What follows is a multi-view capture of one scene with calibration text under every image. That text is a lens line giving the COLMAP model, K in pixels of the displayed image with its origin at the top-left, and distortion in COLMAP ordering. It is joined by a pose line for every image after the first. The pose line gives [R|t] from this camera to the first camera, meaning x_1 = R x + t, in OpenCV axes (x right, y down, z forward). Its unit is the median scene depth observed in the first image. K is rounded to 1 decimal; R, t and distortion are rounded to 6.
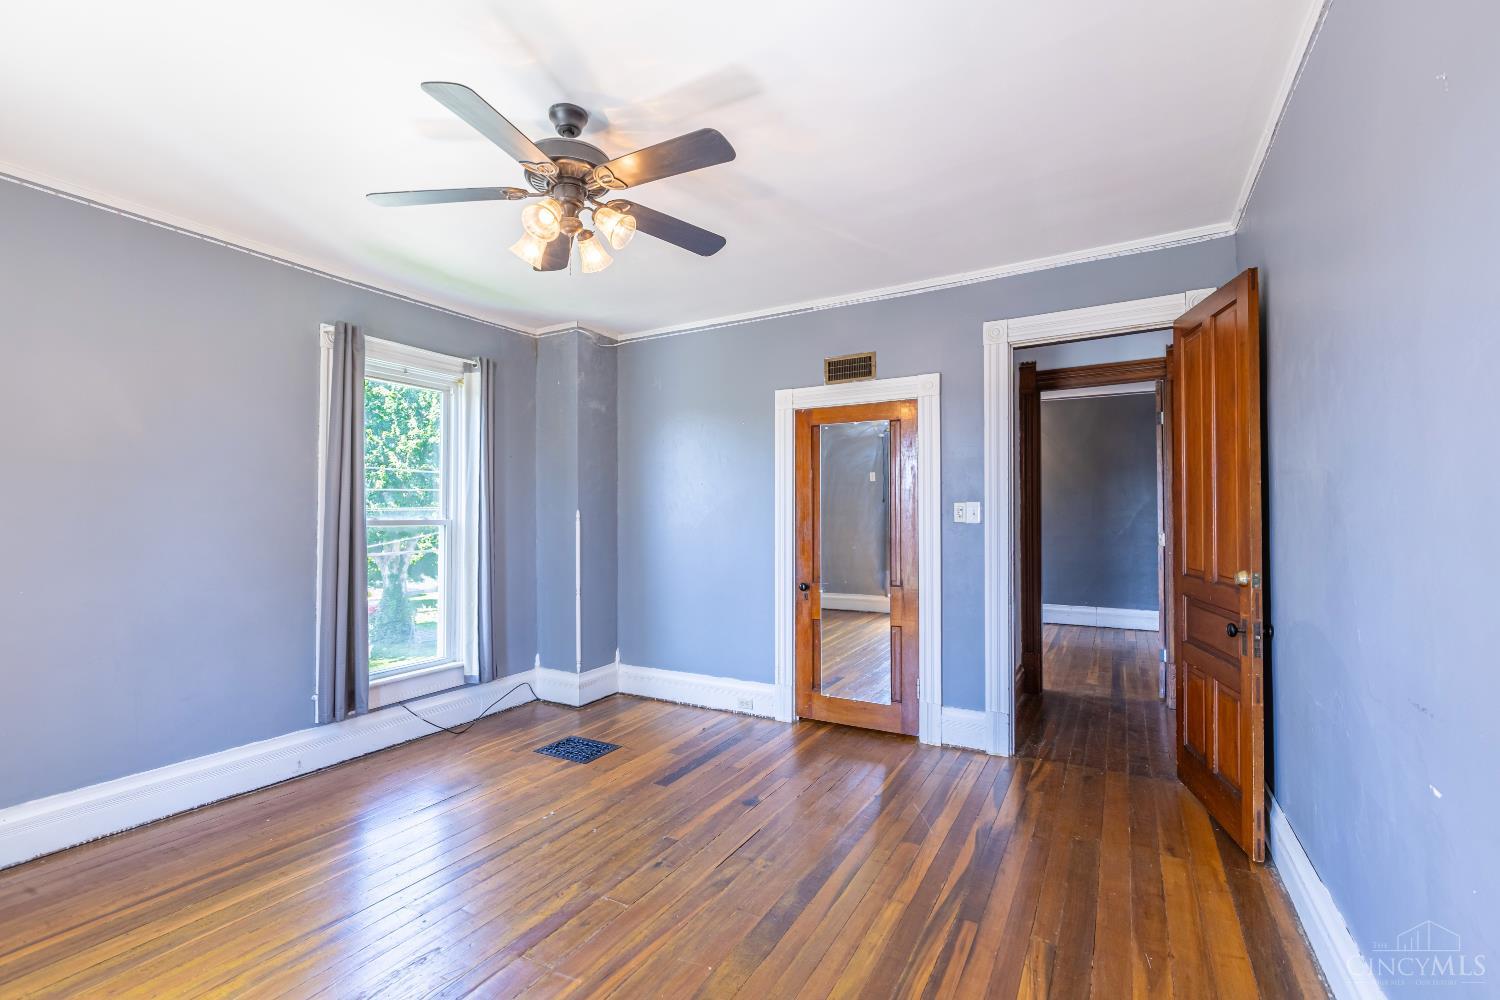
lens RADIAL K [[652.9, 0, 746.2], [0, 652.9, 508.3], [0, 0, 1]] dist [0.000339, -0.000064]
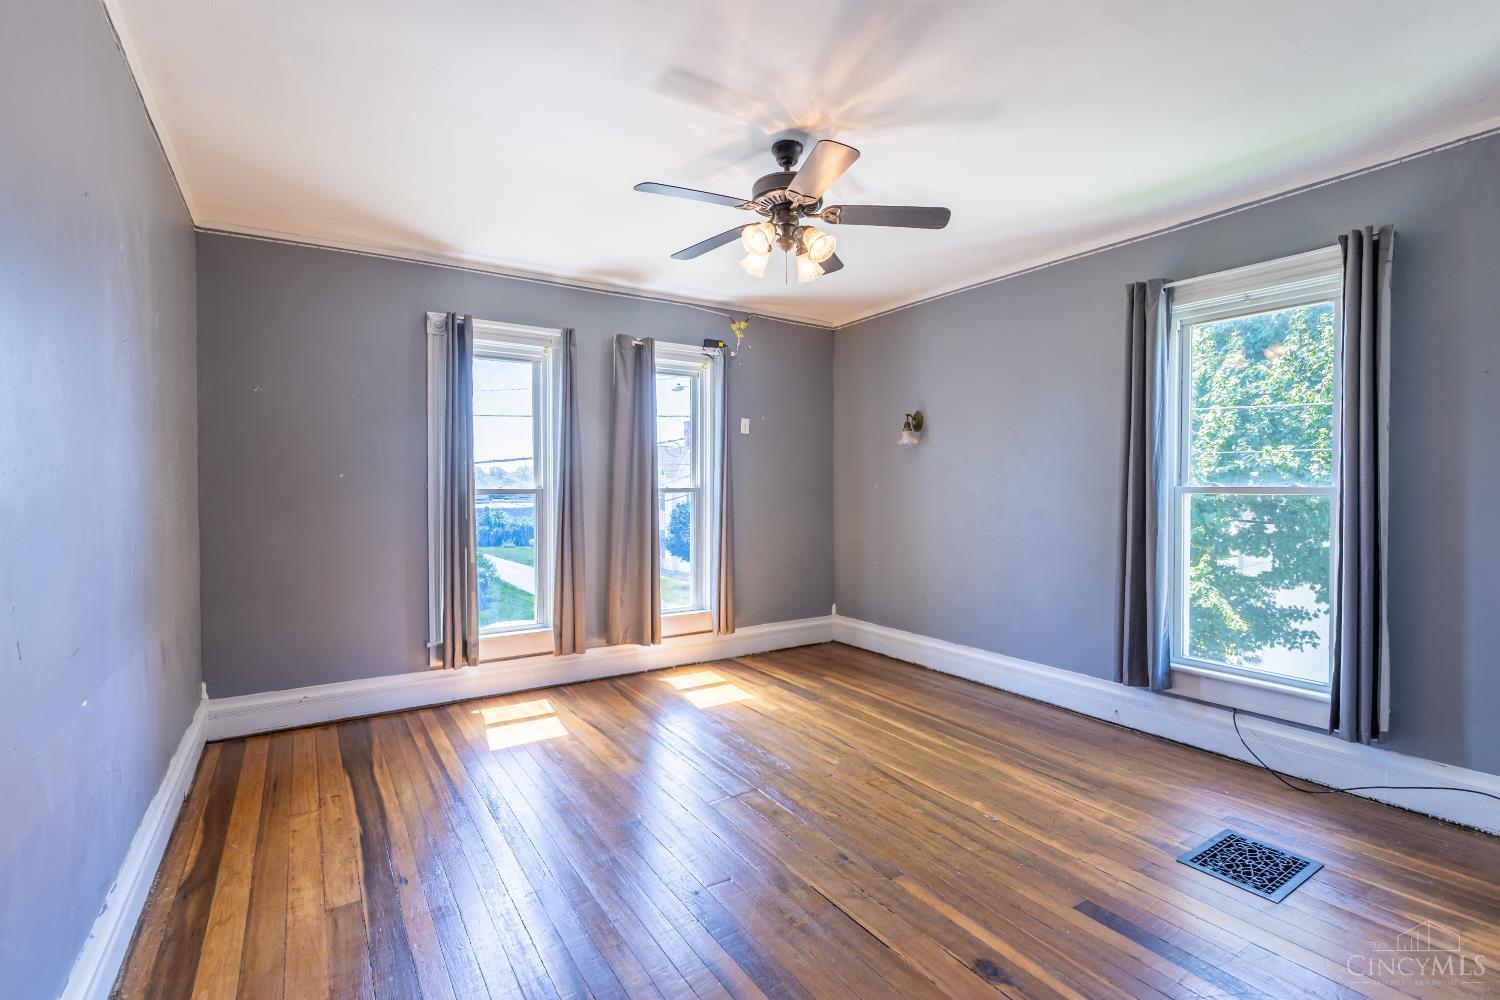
lens RADIAL K [[680.0, 0, 753.5], [0, 680.0, 493.9], [0, 0, 1]] dist [0.002756, 0.000285]
pose [[-0.443246, 0.018852, -0.896202, 0.631133], [0.011580, 0.999816, 0.015304, 0.009355], [0.896325, -0.003595, -0.443383, 1.064103]]
